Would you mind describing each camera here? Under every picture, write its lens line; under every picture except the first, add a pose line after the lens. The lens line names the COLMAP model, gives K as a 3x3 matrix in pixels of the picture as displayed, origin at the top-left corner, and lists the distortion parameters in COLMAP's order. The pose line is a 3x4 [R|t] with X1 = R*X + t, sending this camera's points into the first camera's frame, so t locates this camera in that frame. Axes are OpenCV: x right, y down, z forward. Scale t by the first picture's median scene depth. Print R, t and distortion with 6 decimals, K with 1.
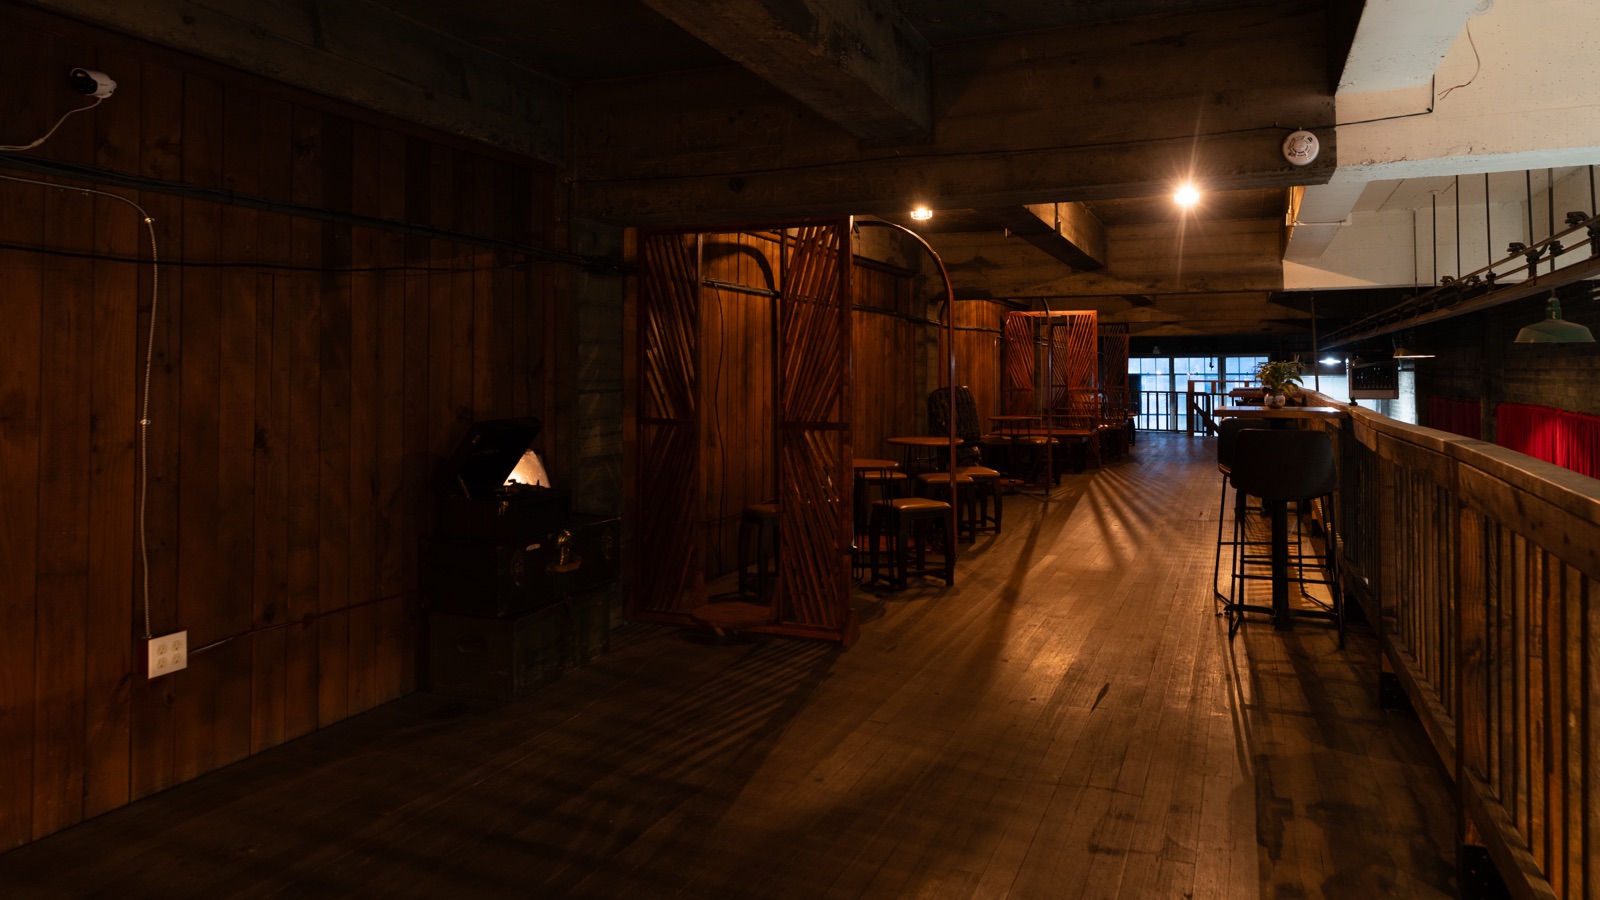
lens RADIAL K [[1018.9, 0, 874.9], [0, 1018.9, 361.7], [0, 0, 1]] dist [0.028606, 0.001747]
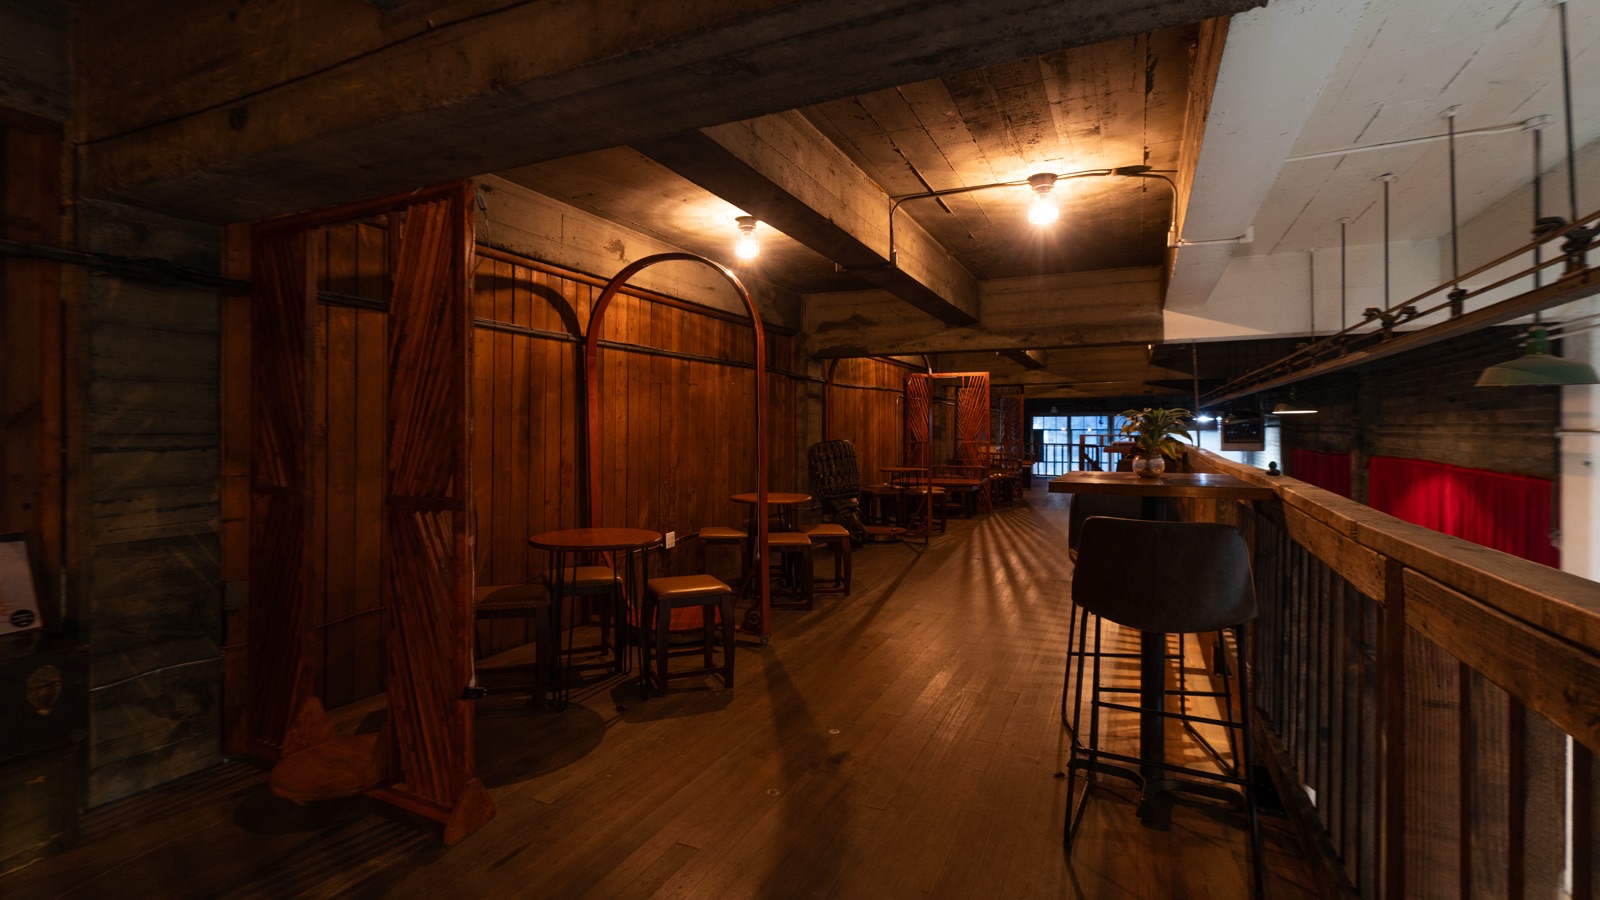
lens RADIAL K [[696.2, 0, 792.4], [0, 696.2, 437.5], [0, 0, 1]] dist [-0.007146, 0.000023]
pose [[0.993891, 0.002386, -0.110341, 0.120937], [0.000161, 0.999734, 0.023068, 0.005208], [0.110366, -0.022945, 0.993626, 0.302099]]
